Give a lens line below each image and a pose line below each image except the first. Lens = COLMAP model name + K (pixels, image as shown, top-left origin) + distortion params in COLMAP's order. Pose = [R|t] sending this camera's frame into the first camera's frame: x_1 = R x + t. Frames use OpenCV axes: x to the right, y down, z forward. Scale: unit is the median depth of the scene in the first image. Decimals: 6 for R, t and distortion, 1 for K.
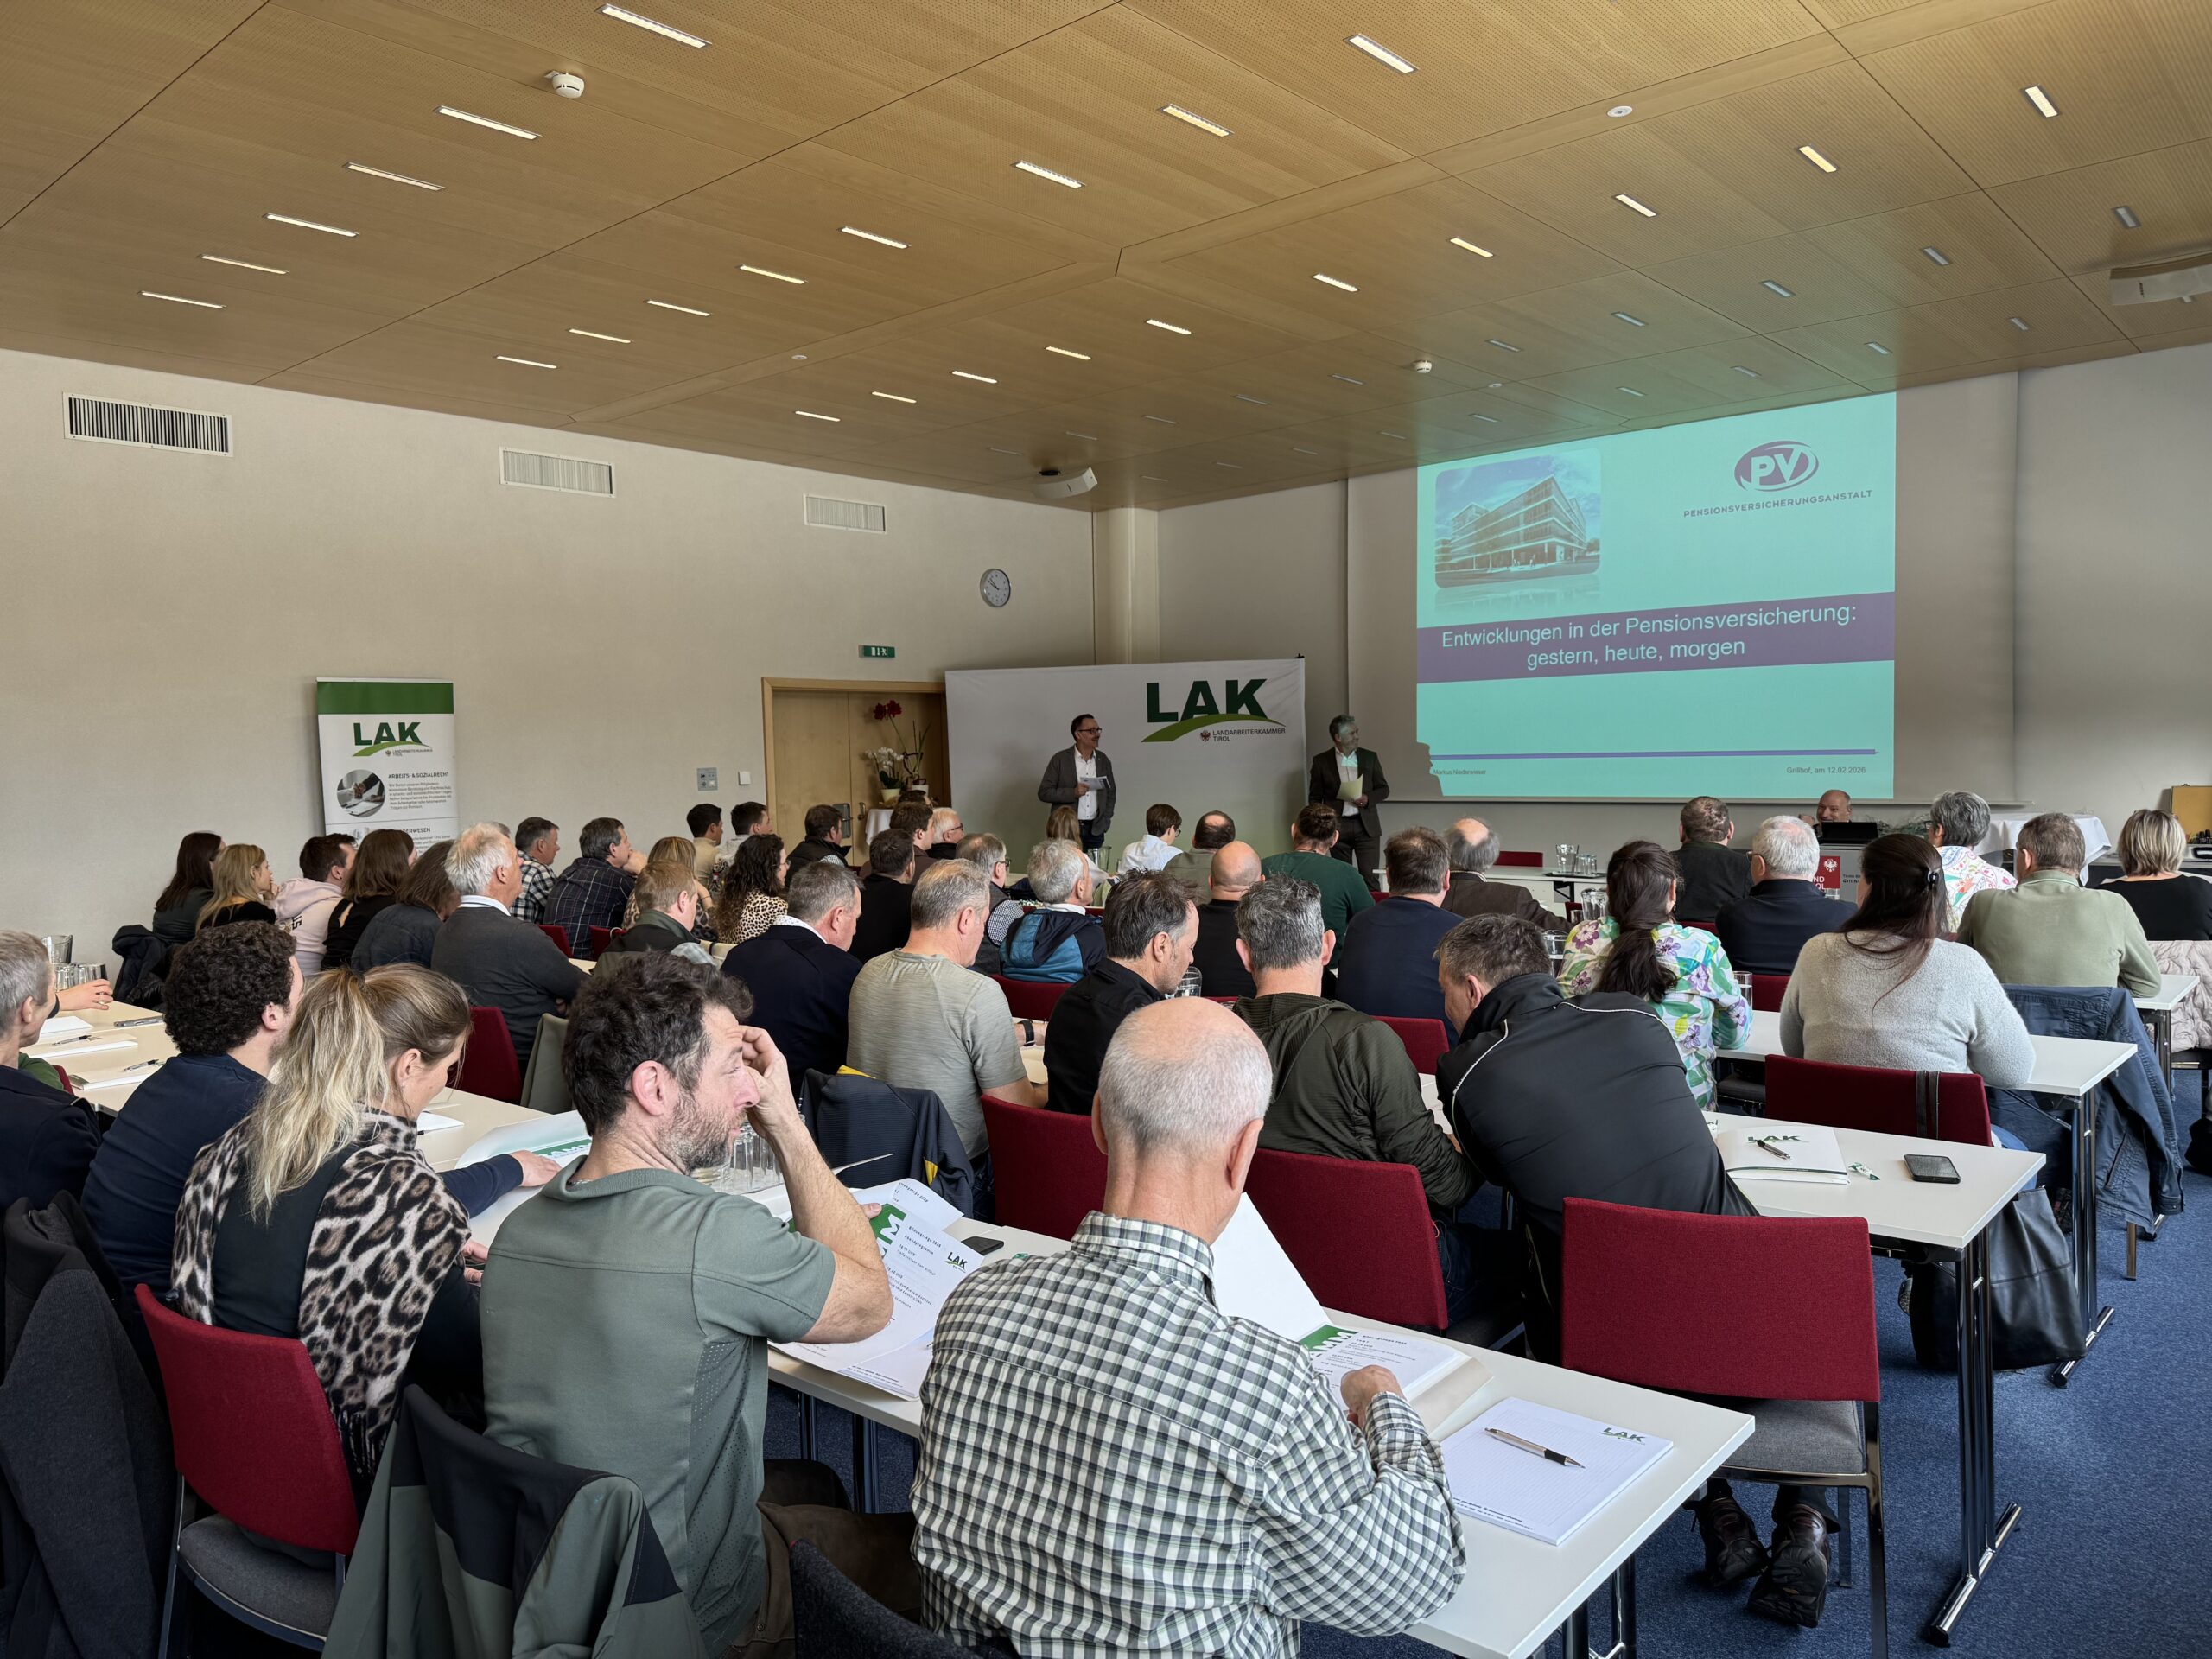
lens RADIAL K [[1582.1, 0, 1101.7], [0, 1582.1, 876.7], [0, 0, 1]] dist [0.059569, -0.063828]
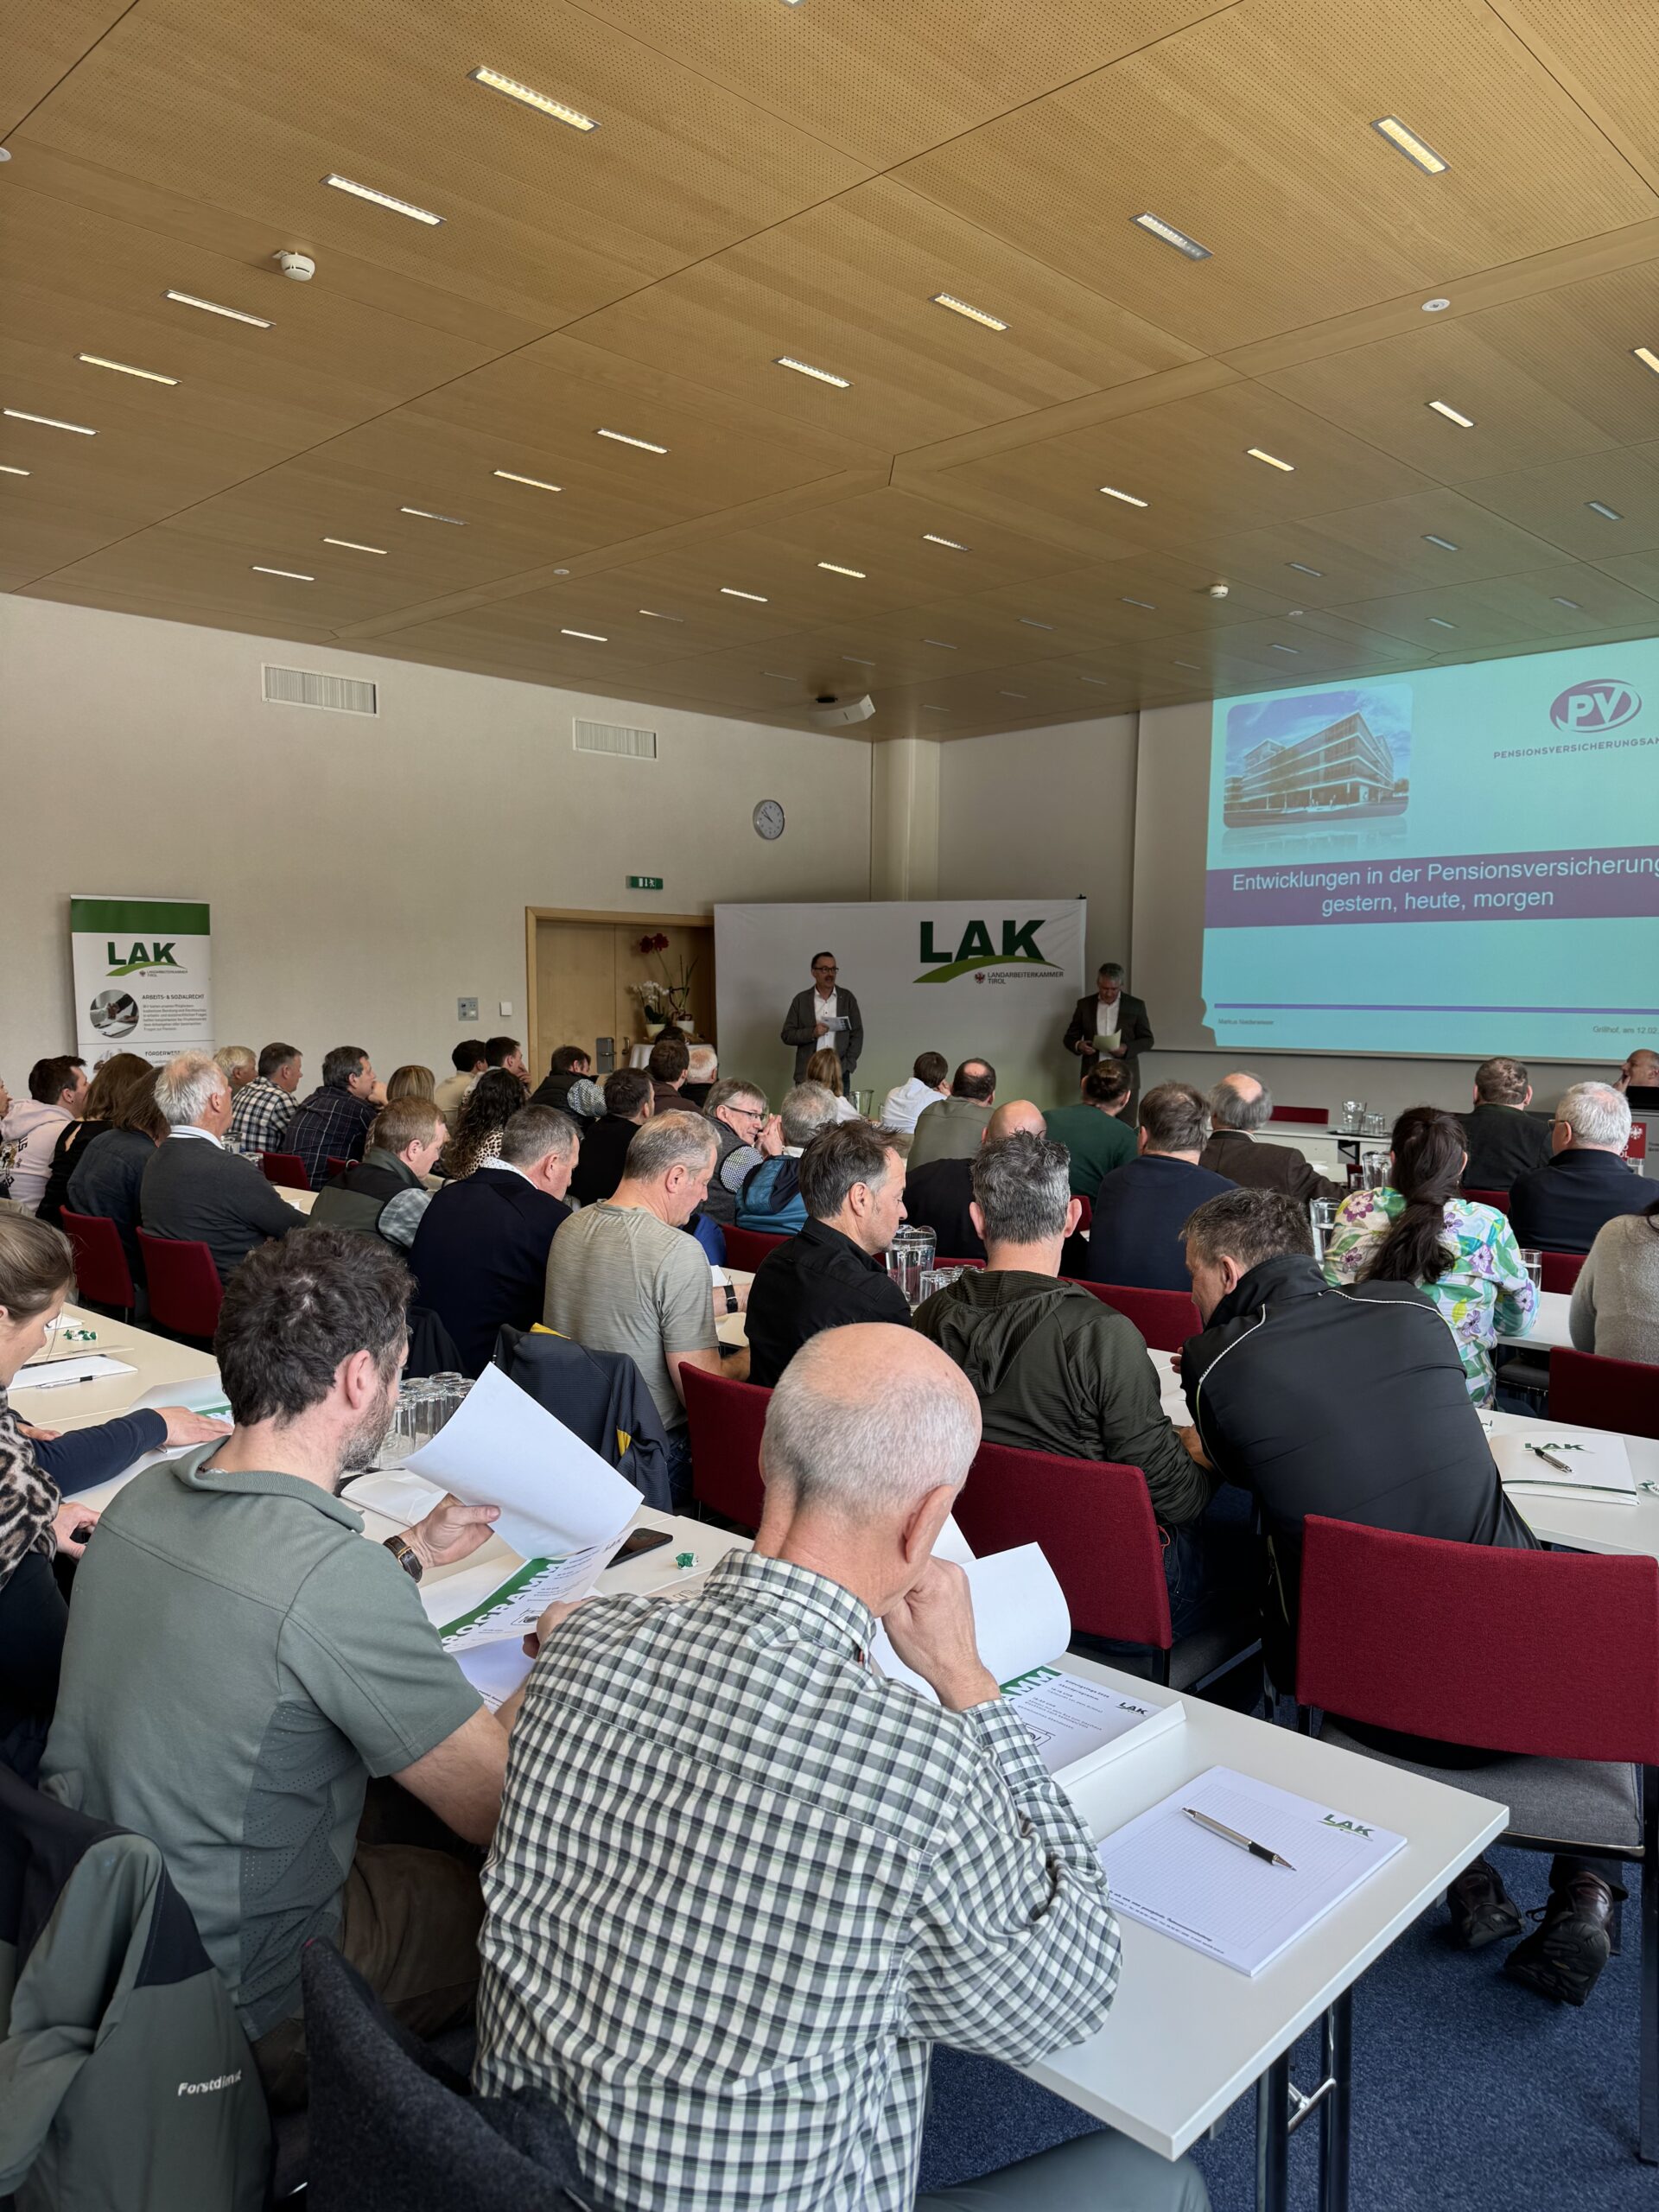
lens RADIAL K [[1582.1, 0, 812.5], [0, 1582.1, 1155.2], [0, 0, 1]] dist [0.059569, -0.063828]
pose [[0.998374, 0.031194, -0.047708, 0.015197], [-0.029981, 0.999214, 0.025935, -0.003115], [0.048479, -0.024463, 0.998525, 0.031562]]
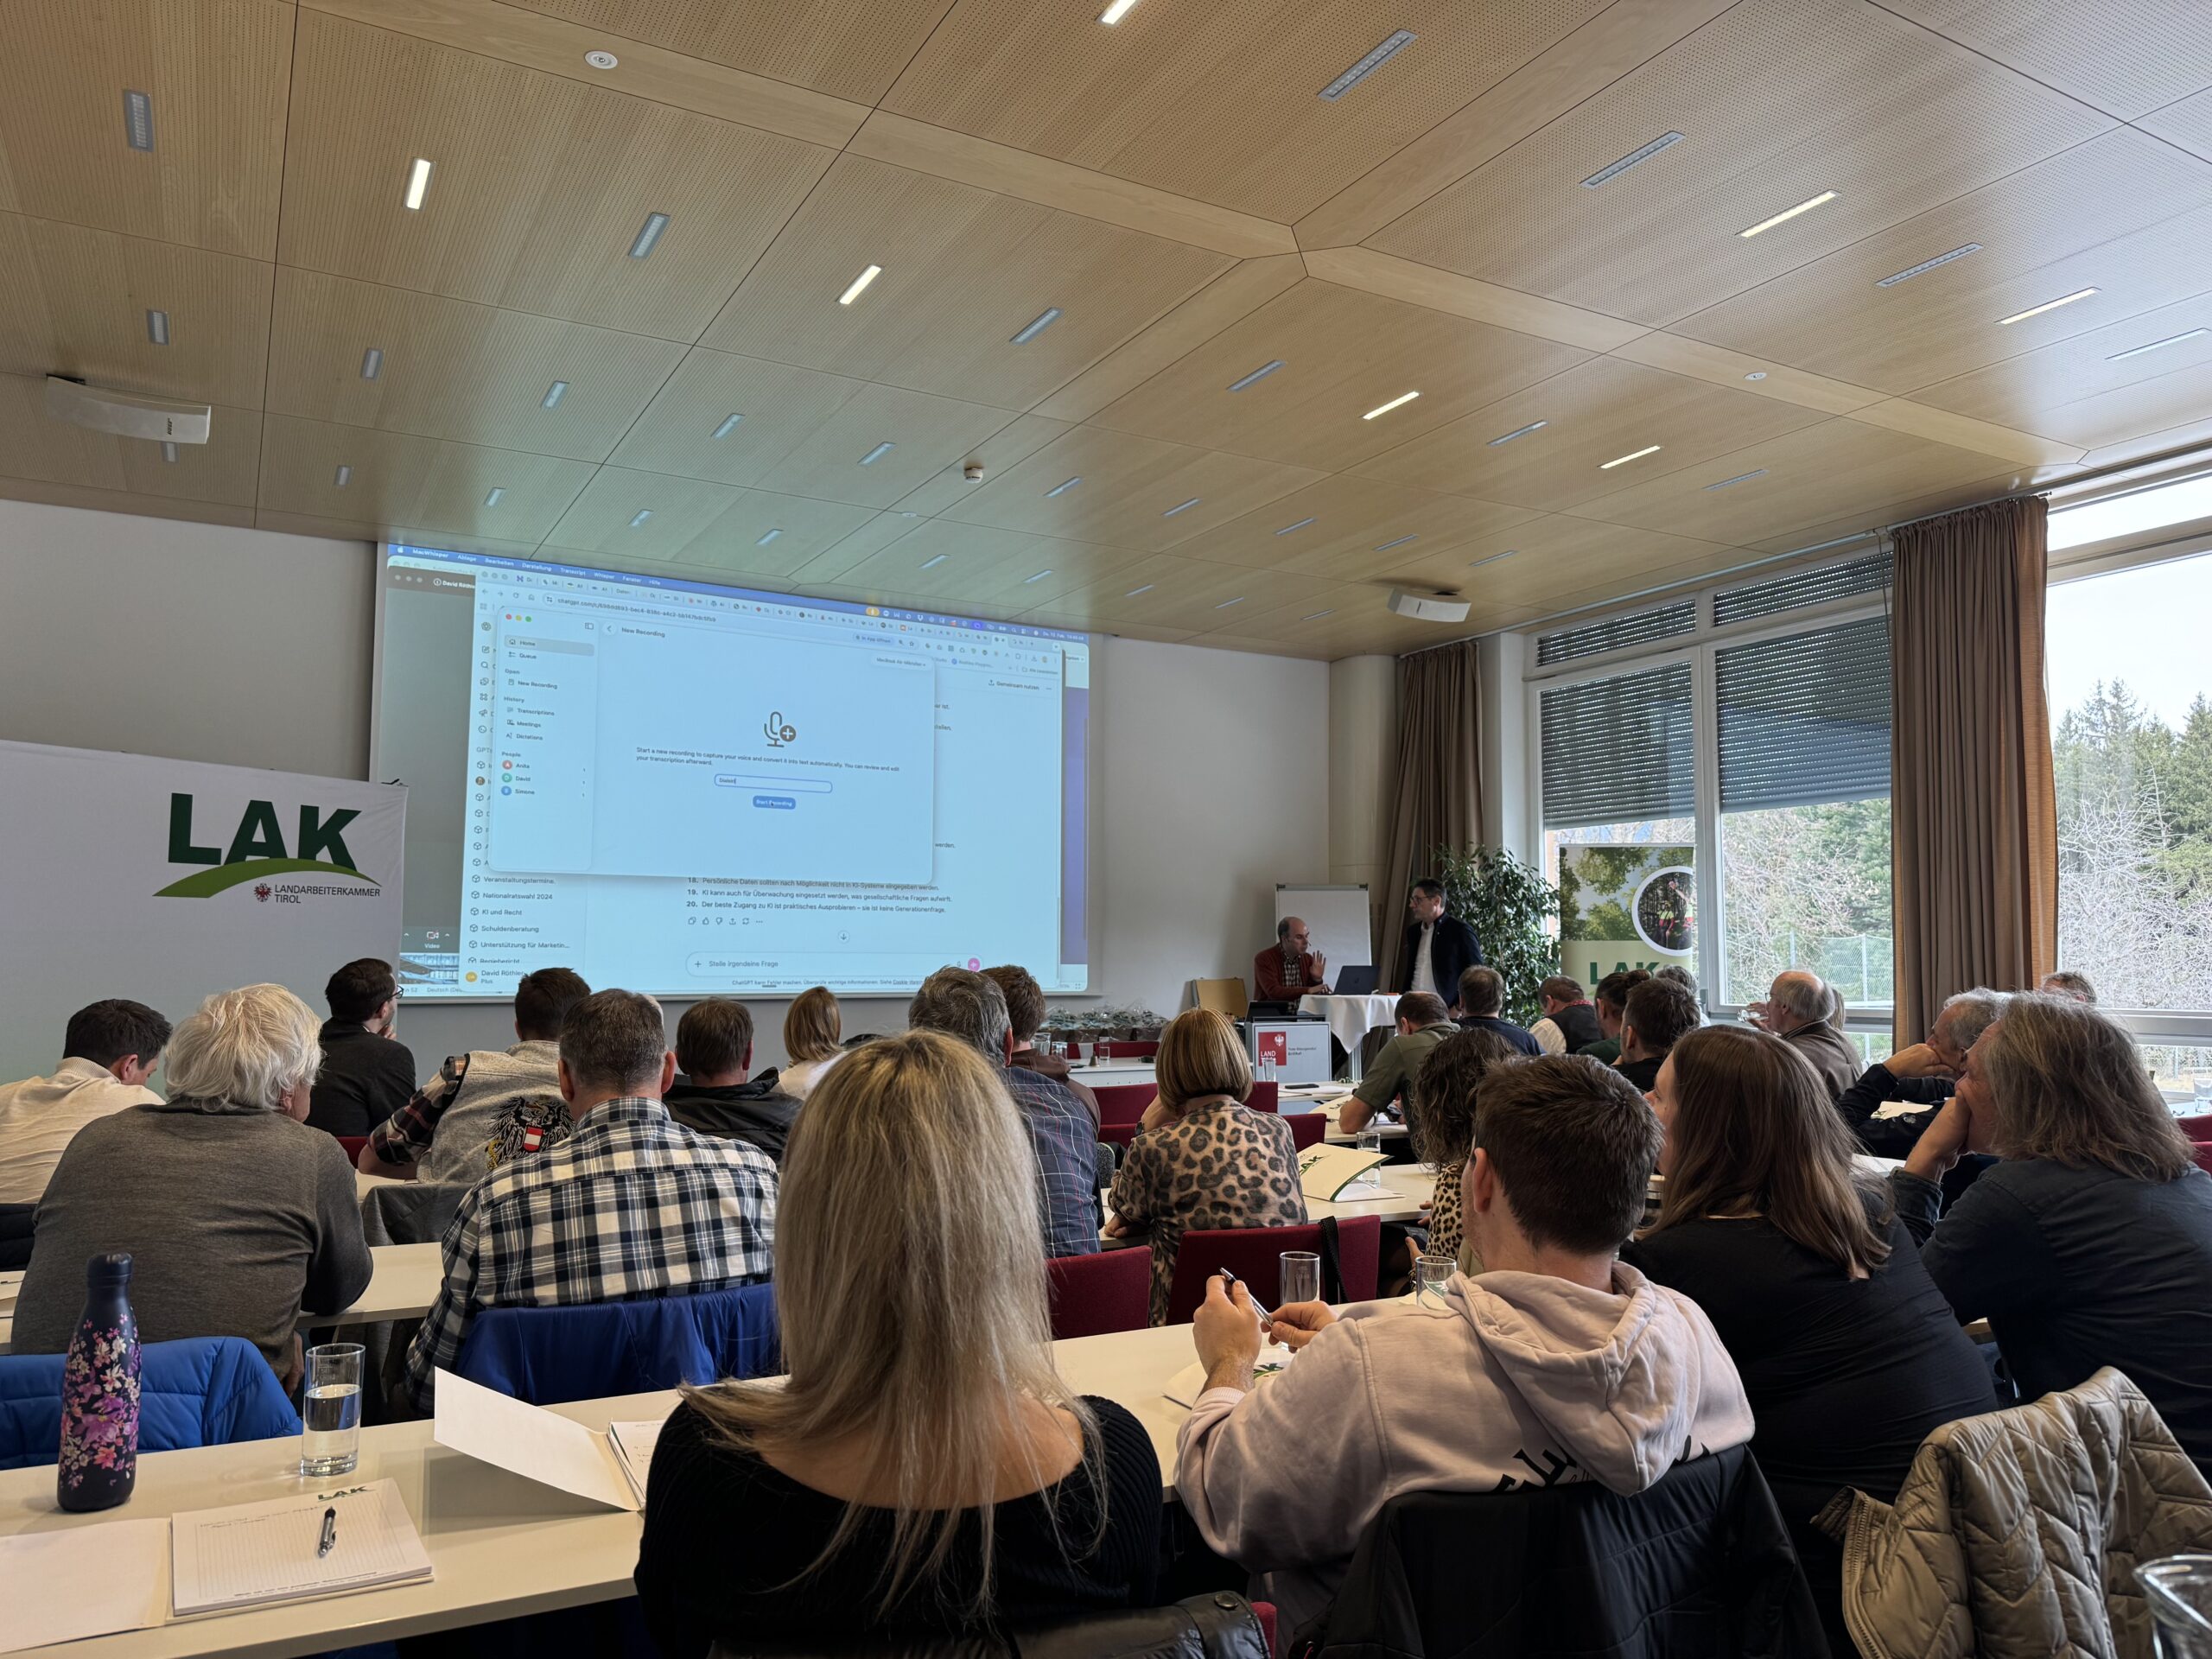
lens RADIAL K [[1582.1, 0, 1091.4], [0, 1582.1, 844.4], [0, 0, 1]] dist [0.059569, -0.063828]
pose [[0.315496, 0.096577, 0.943999, -0.477534], [0.066983, 0.990059, -0.123676, -0.012583], [-0.946560, 0.102251, 0.305891, 0.600641]]
